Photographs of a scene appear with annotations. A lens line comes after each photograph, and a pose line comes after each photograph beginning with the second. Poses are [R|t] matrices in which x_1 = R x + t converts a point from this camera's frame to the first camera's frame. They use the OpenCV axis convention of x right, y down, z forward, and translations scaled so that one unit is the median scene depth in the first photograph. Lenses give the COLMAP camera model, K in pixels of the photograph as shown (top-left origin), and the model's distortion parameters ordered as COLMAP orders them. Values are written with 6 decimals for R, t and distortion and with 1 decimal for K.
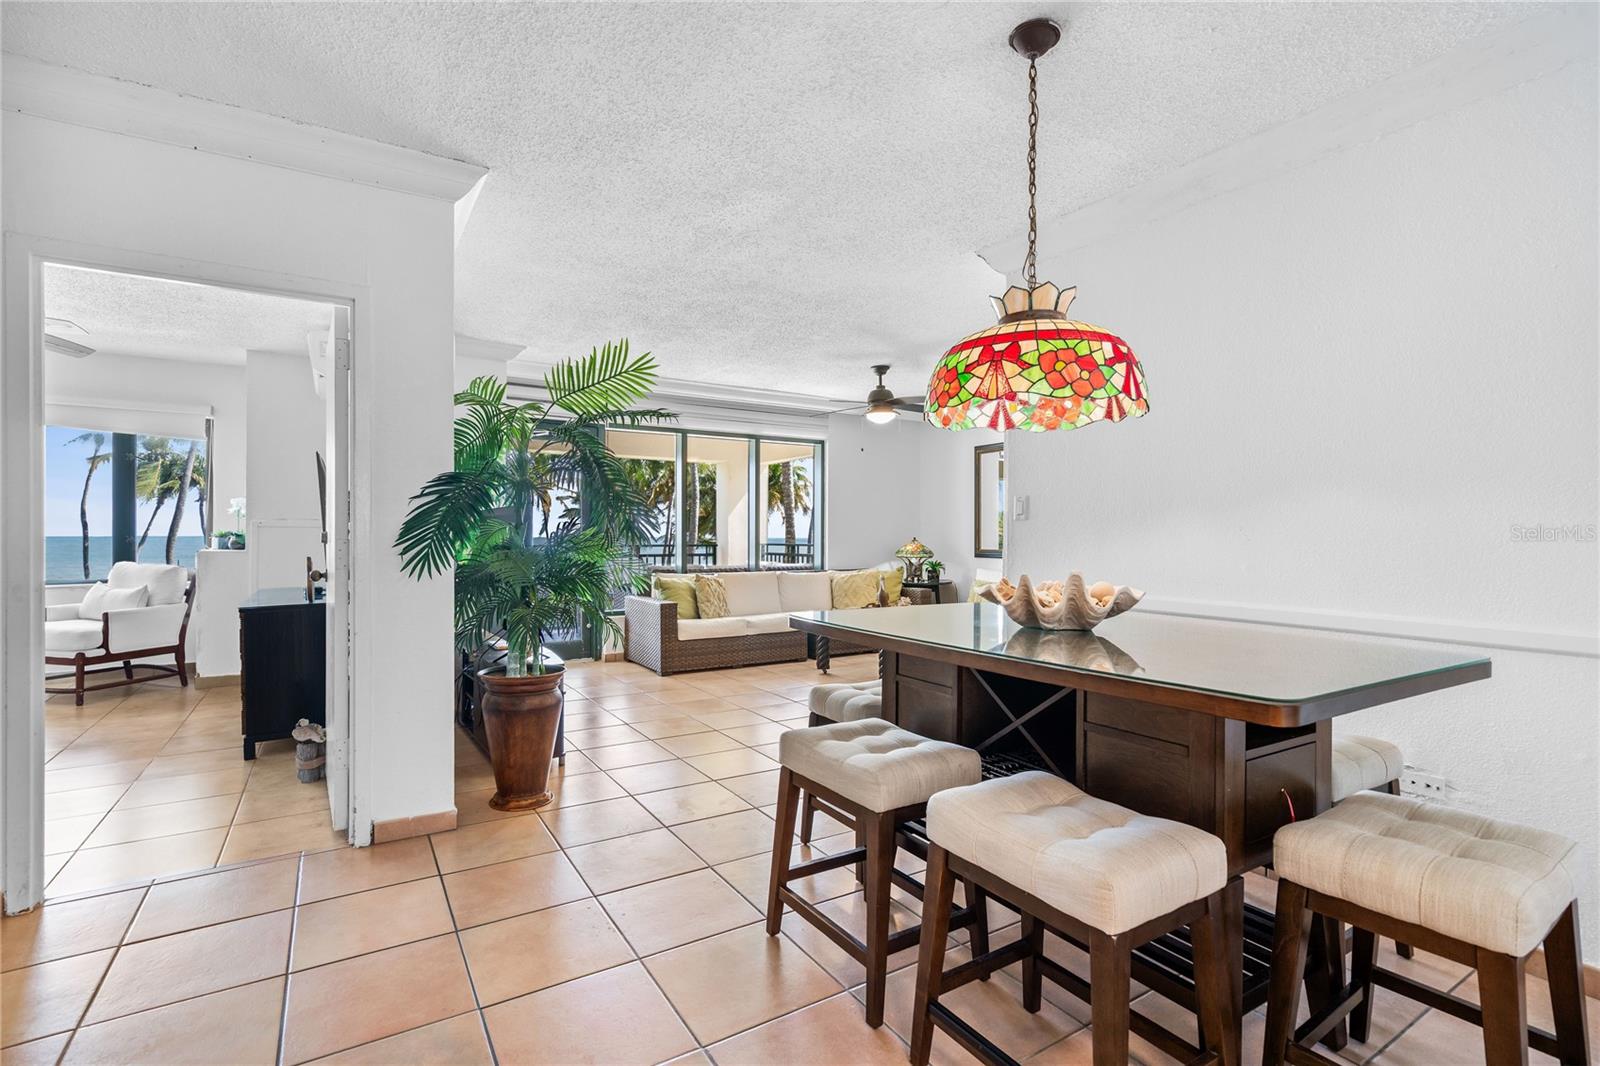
lens RADIAL K [[735.1, 0, 802.4], [0, 735.1, 539.1], [0, 0, 1]] dist [0.000085, 0.000455]
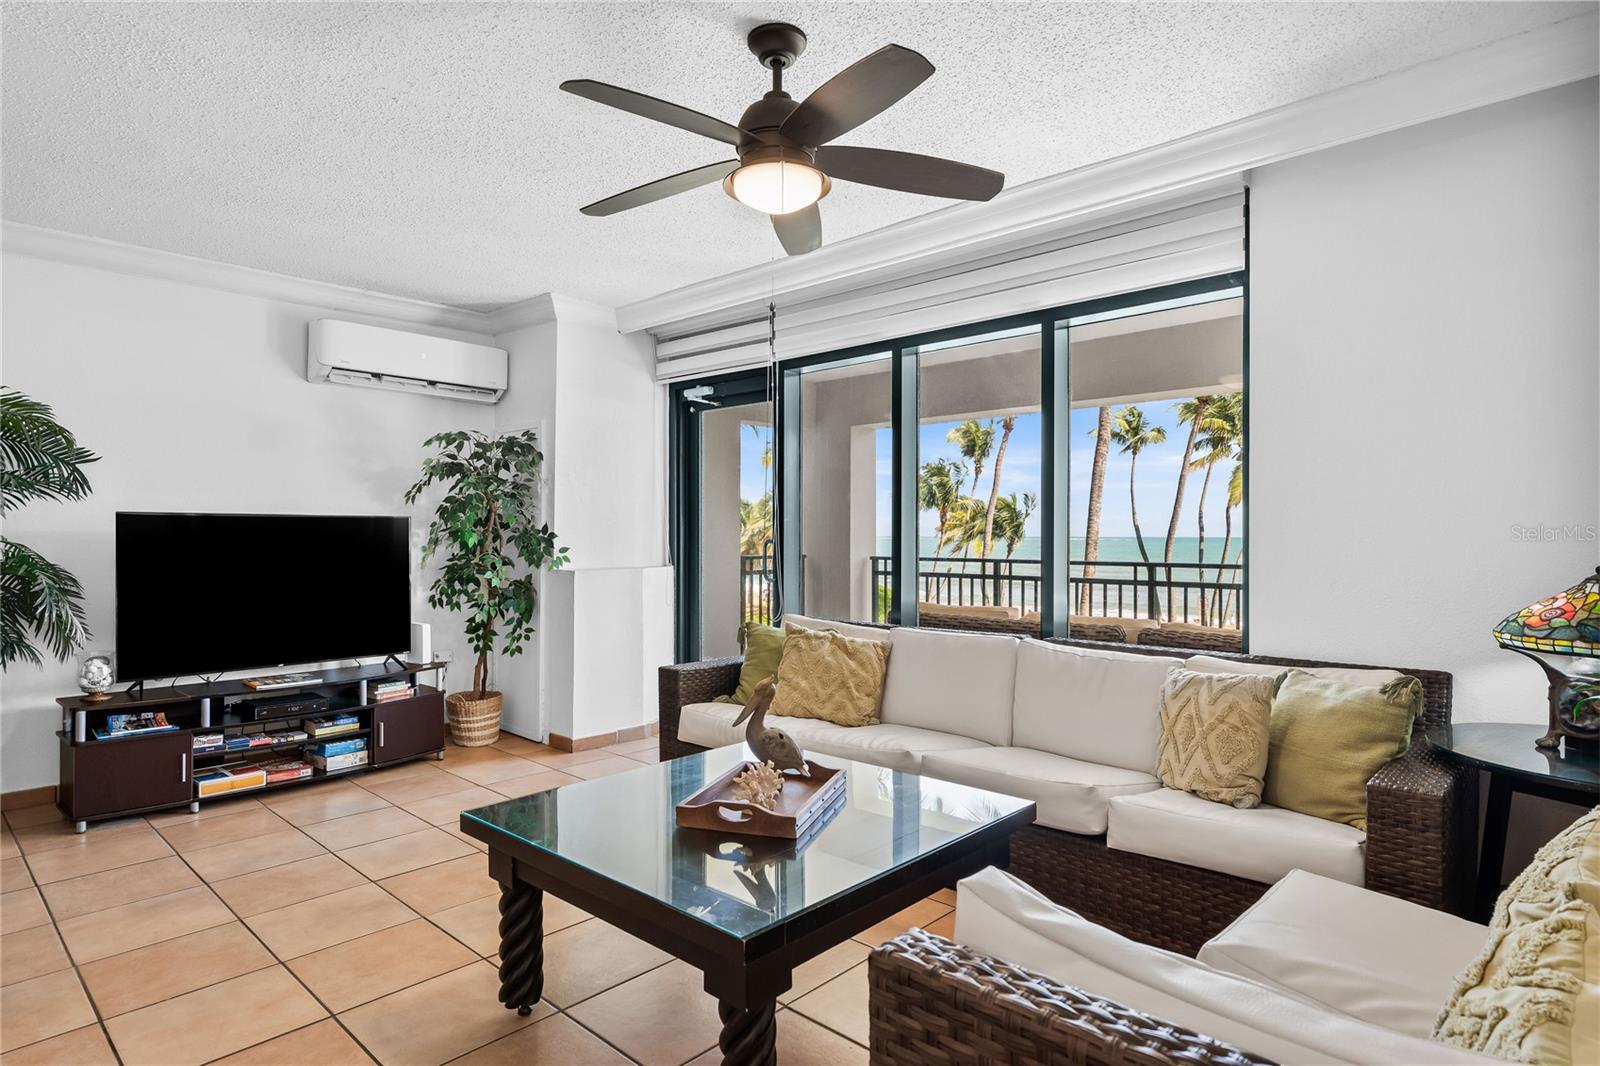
lens RADIAL K [[874.2, 0, 800.0], [0, 874.2, 533.0], [0, 0, 1]] dist [-0.000304, 0.000169]
pose [[0.247605, -0.005306, -0.968846, 0.391511], [-0.006540, 0.999953, -0.007148, -0.010032], [0.968839, 0.008106, 0.247559, 0.741137]]
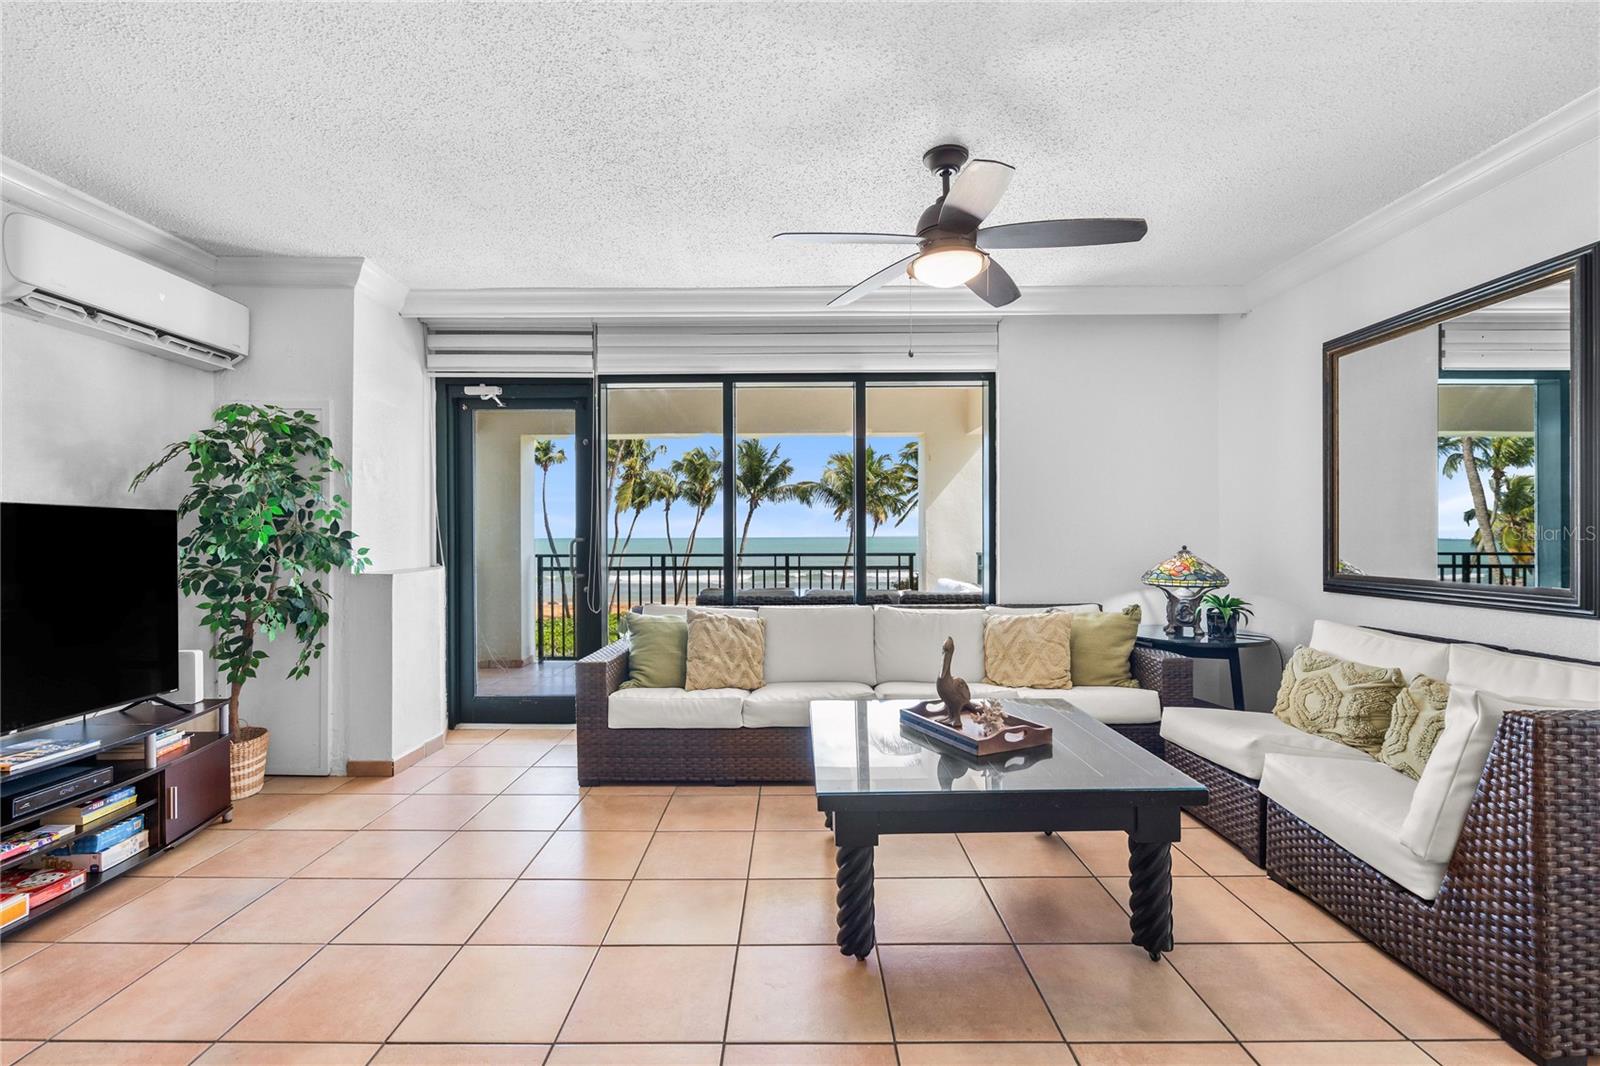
lens RADIAL K [[716.8, 0, 797.0], [0, 716.8, 536.4], [0, 0, 1]] dist [-0.001124, 0.000678]
pose [[0.841633, -0.005019, -0.540026, 0.209698], [0.002457, 0.999982, -0.005465, -0.007239], [0.540044, 0.003272, 0.841631, 0.485642]]
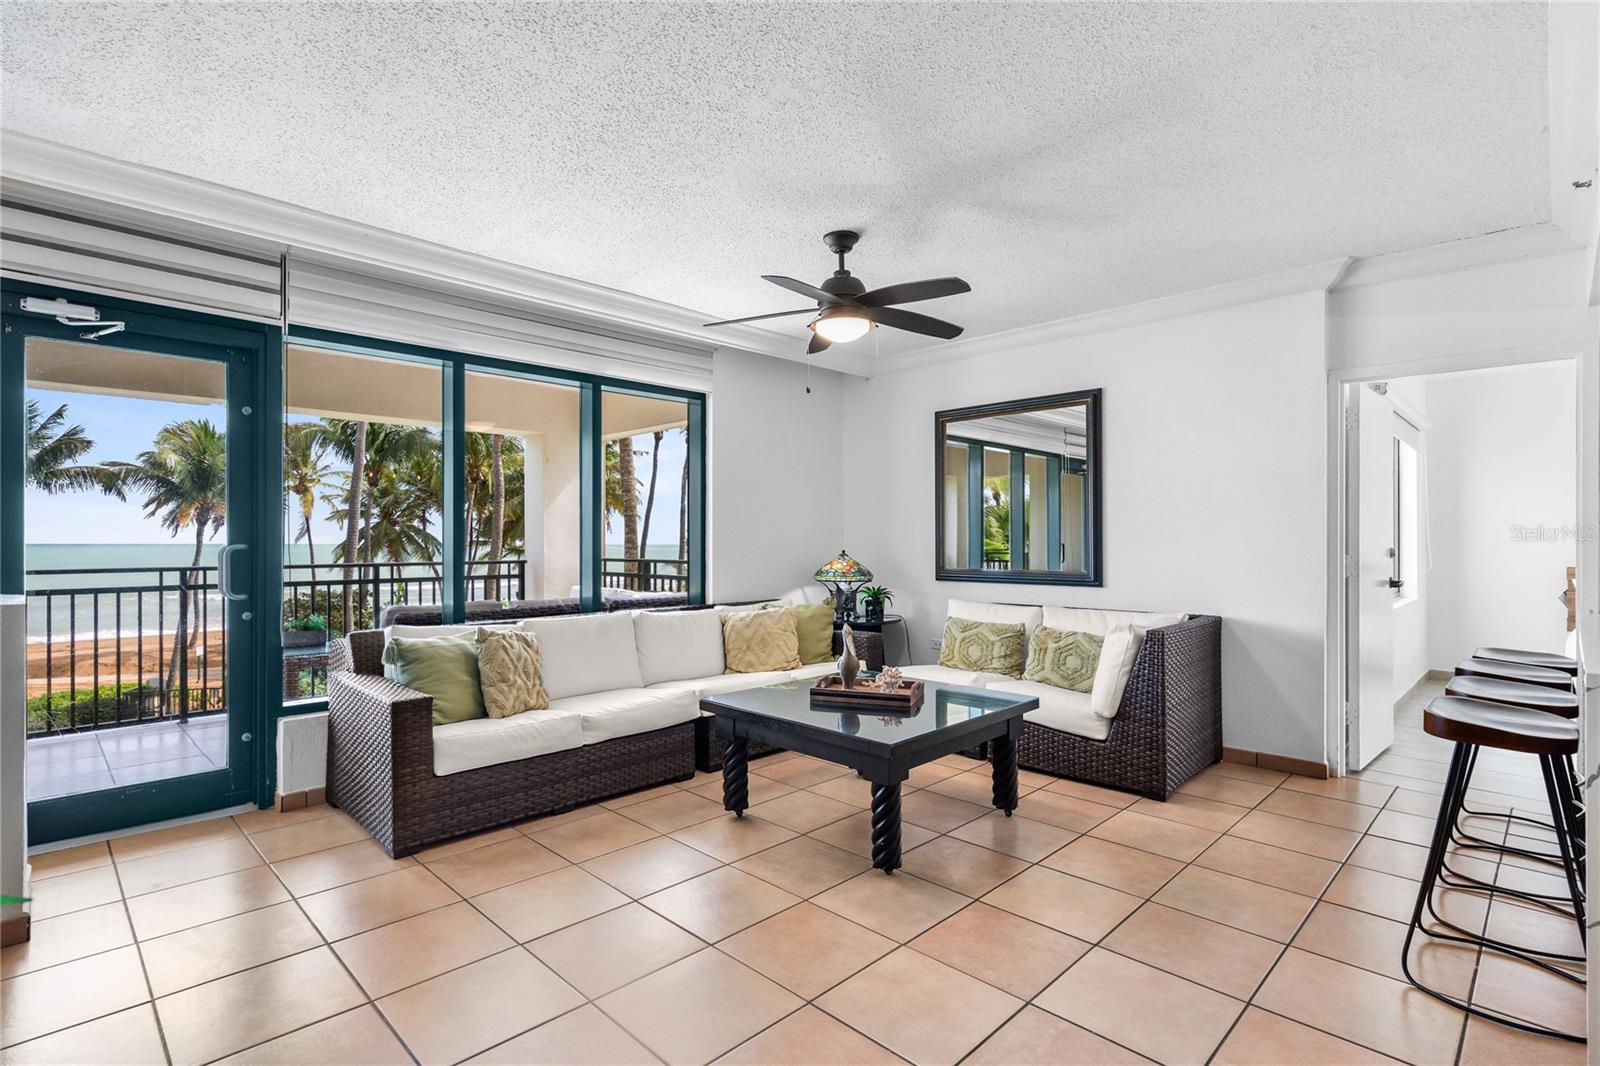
lens RADIAL K [[769.5, 0, 794.1], [0, 769.5, 541.7], [0, 0, 1]] dist [0.000458, 0.000839]
pose [[0.976462, -0.003035, 0.215670, -0.039561], [0.003946, 0.999985, -0.003794, -0.008114], [-0.215655, 0.004555, 0.976459, 0.373816]]
